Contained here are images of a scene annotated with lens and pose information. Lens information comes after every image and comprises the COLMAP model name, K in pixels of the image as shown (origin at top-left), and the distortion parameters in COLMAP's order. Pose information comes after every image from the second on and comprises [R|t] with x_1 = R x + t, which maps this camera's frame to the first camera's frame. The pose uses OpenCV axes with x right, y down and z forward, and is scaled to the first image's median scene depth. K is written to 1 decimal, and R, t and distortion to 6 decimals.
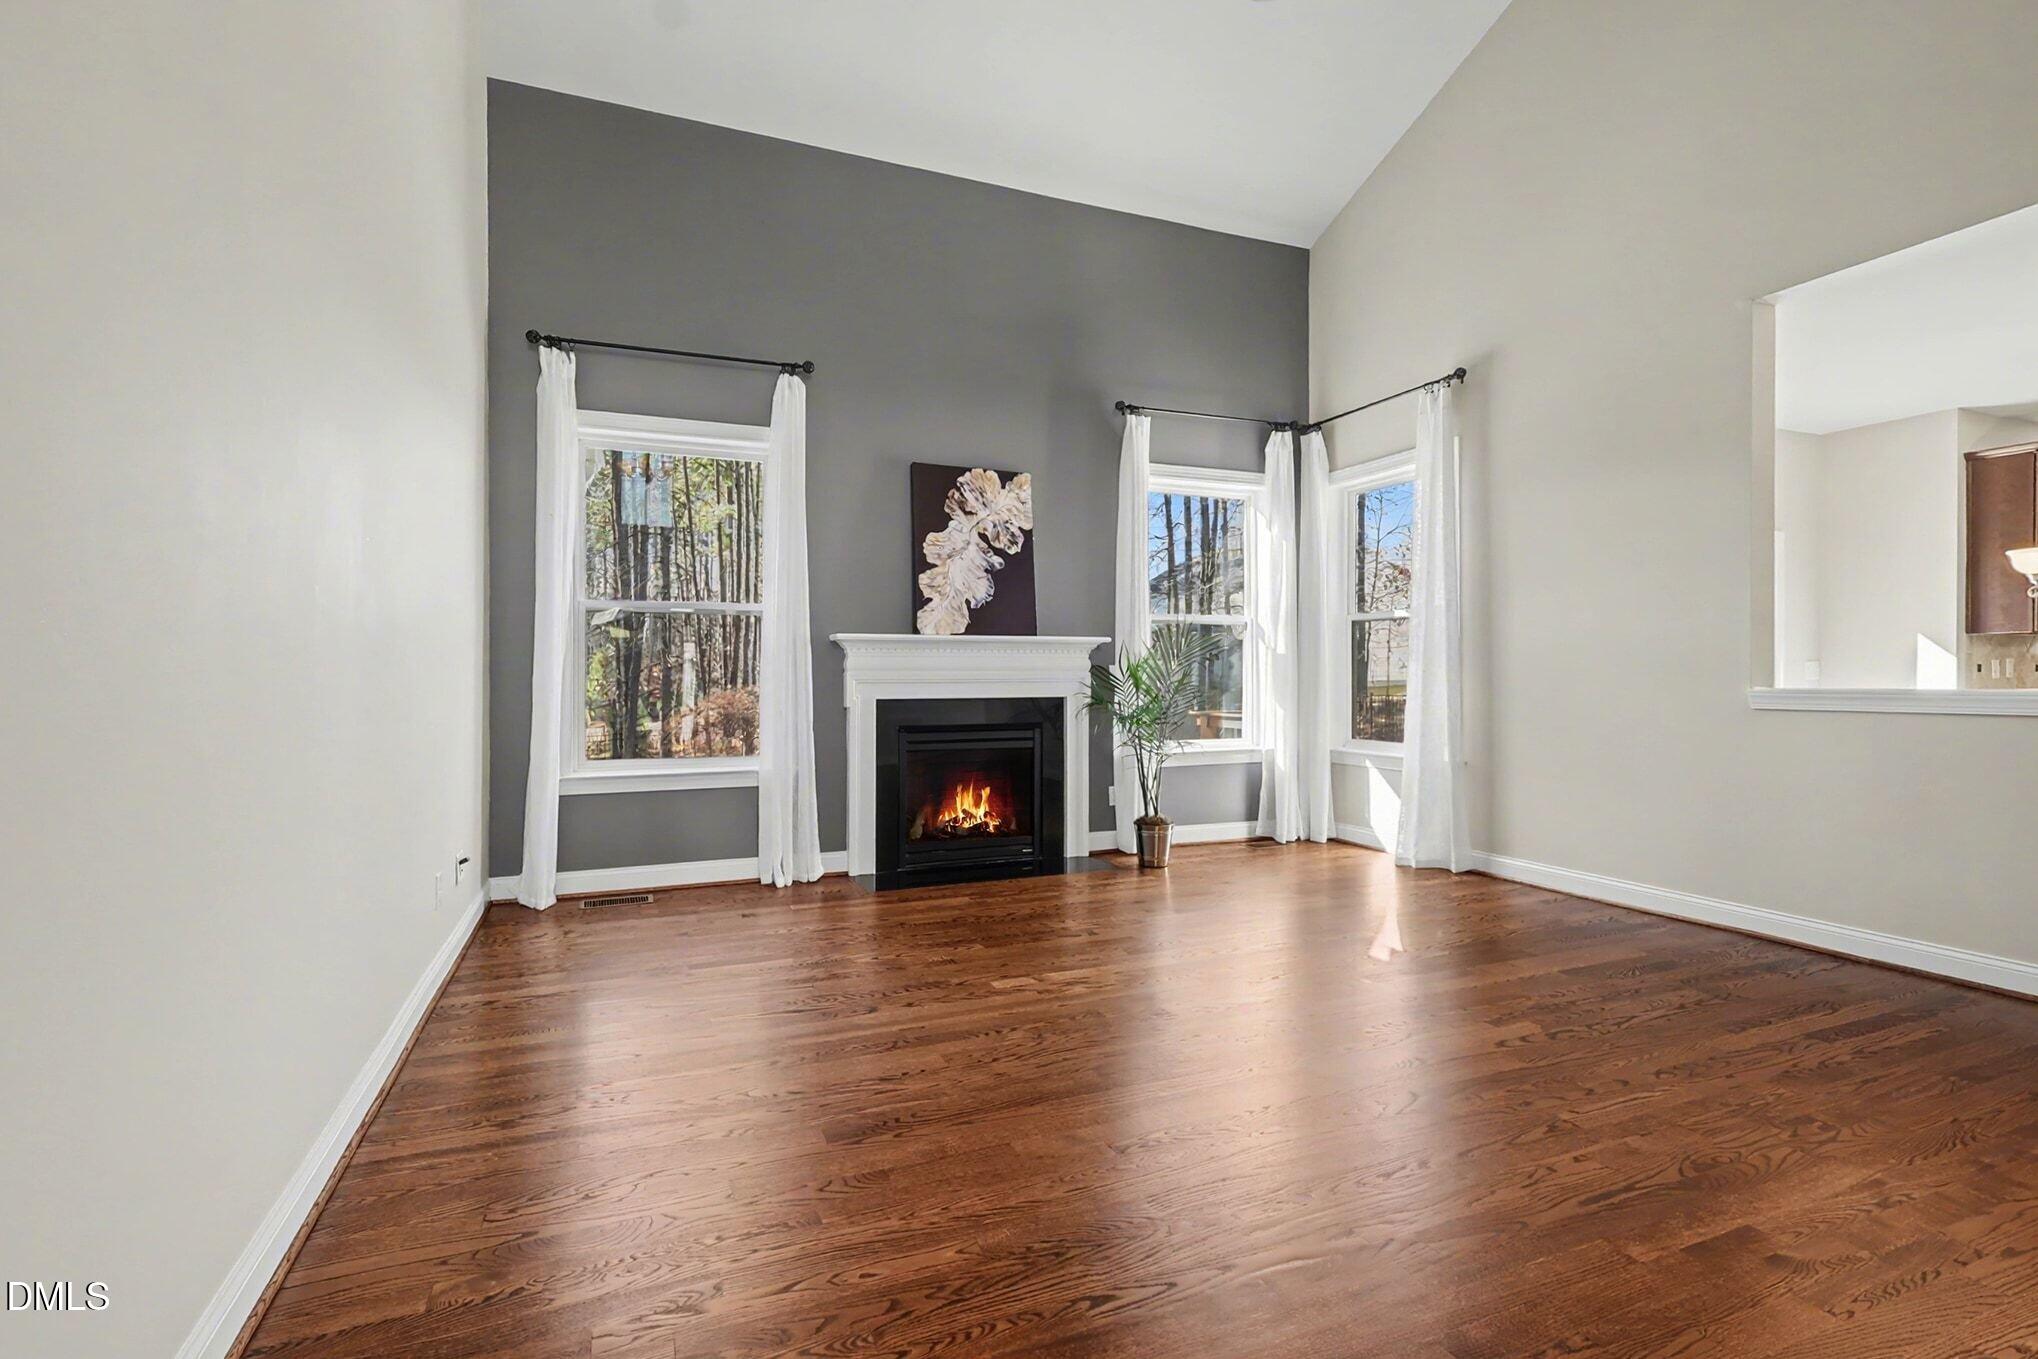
lens RADIAL K [[956.9, 0, 1020.0], [0, 956.9, 691.3], [0, 0, 1]] dist [0.003684, 0.002032]
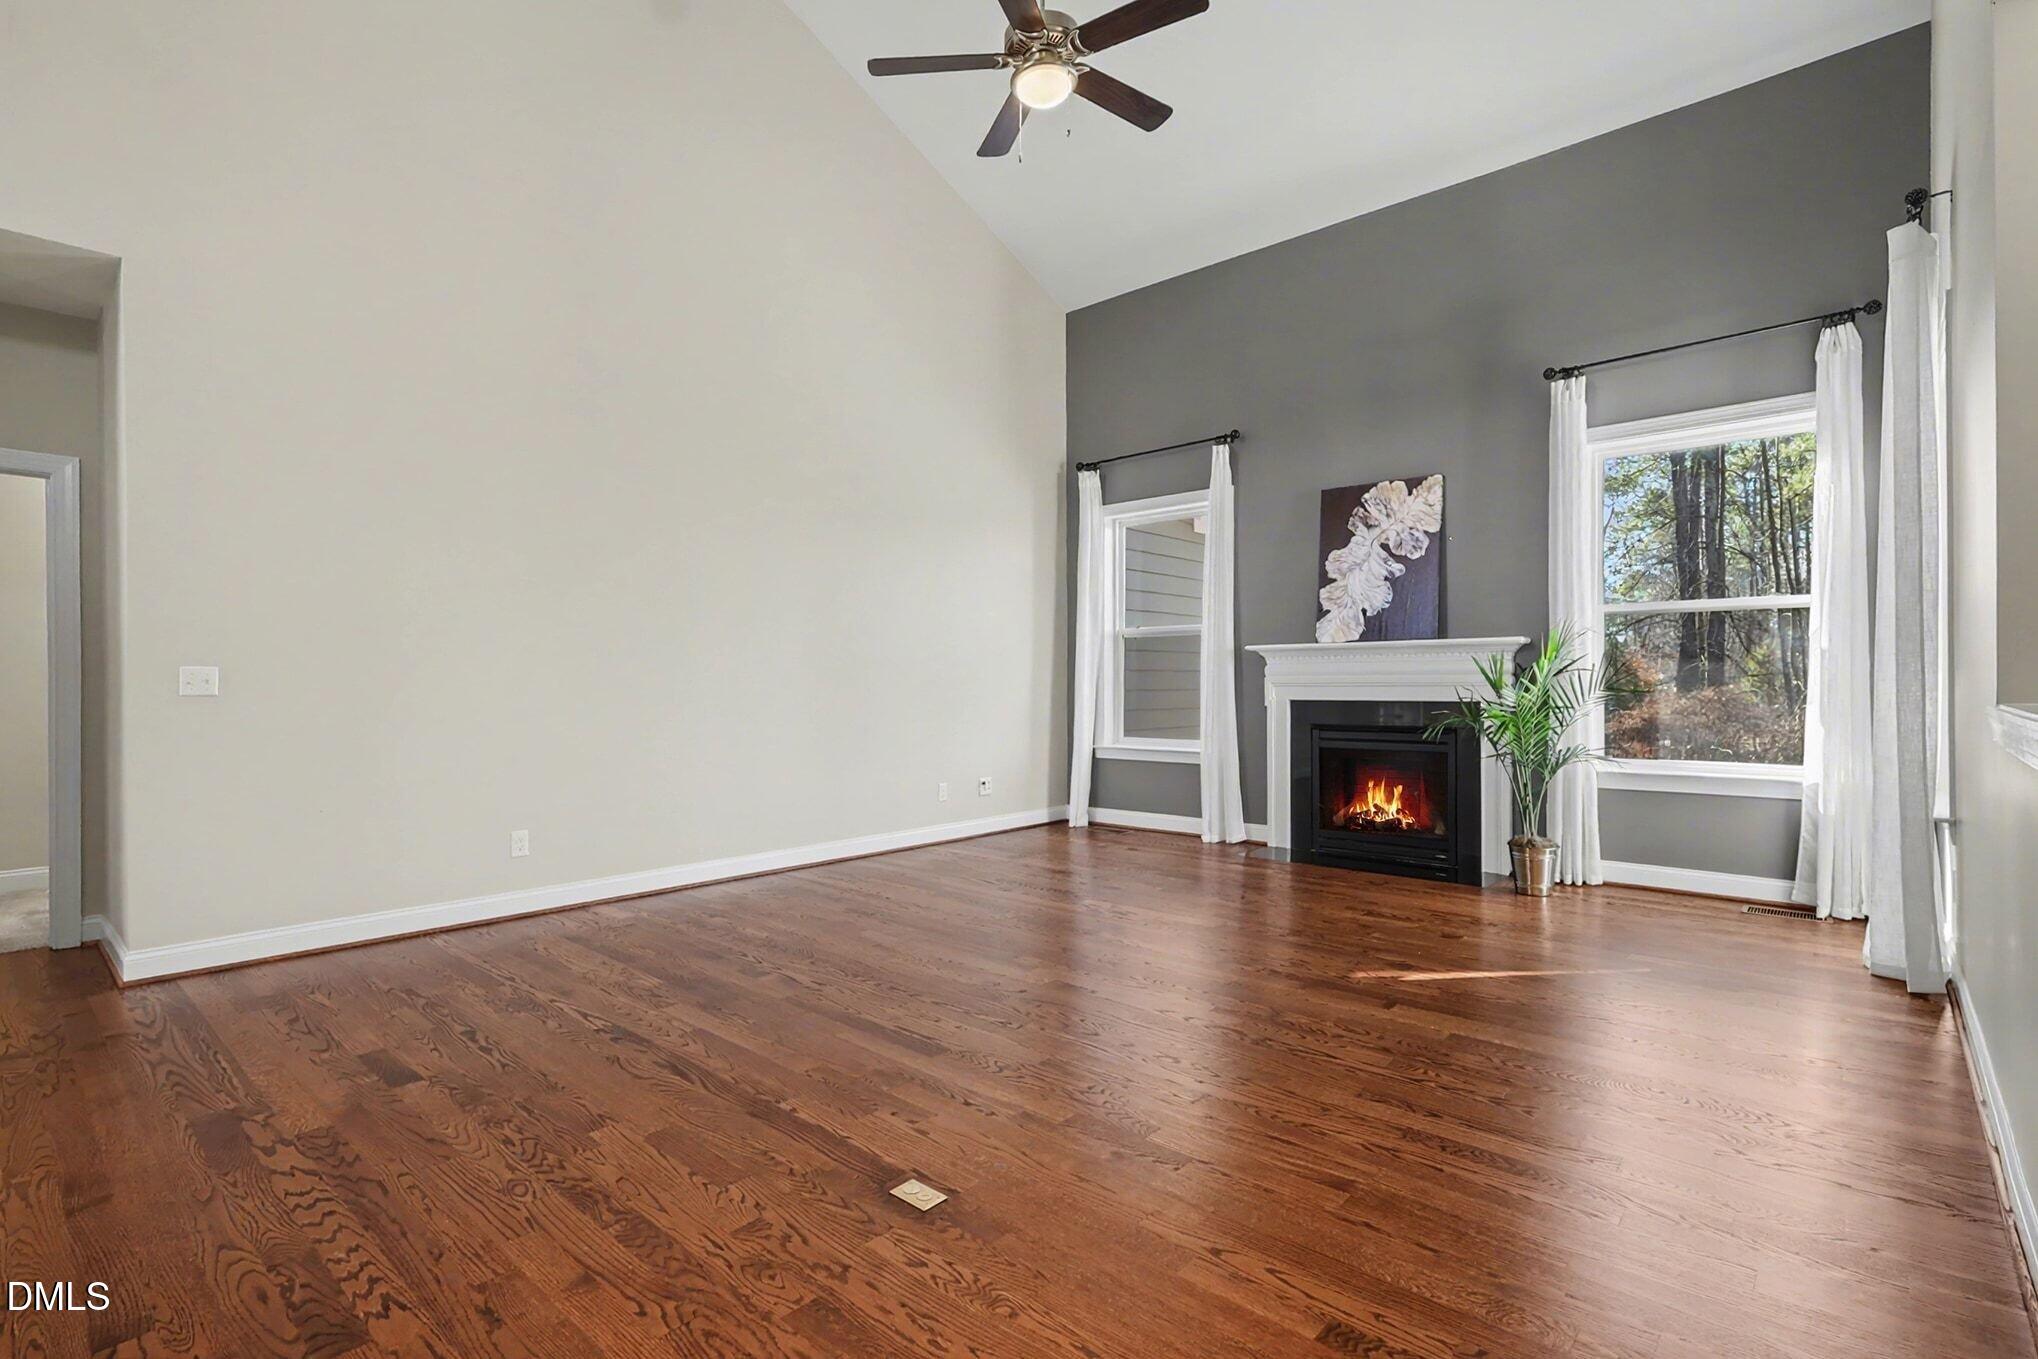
lens RADIAL K [[956.9, 0, 1025.7], [0, 956.9, 671.0], [0, 0, 1]] dist [0.003684, 0.002032]
pose [[0.438871, -0.001931, -0.898548, 0.736285], [0.004980, 0.999988, 0.000284, -0.027803], [0.898536, -0.004599, 0.438875, 0.187897]]
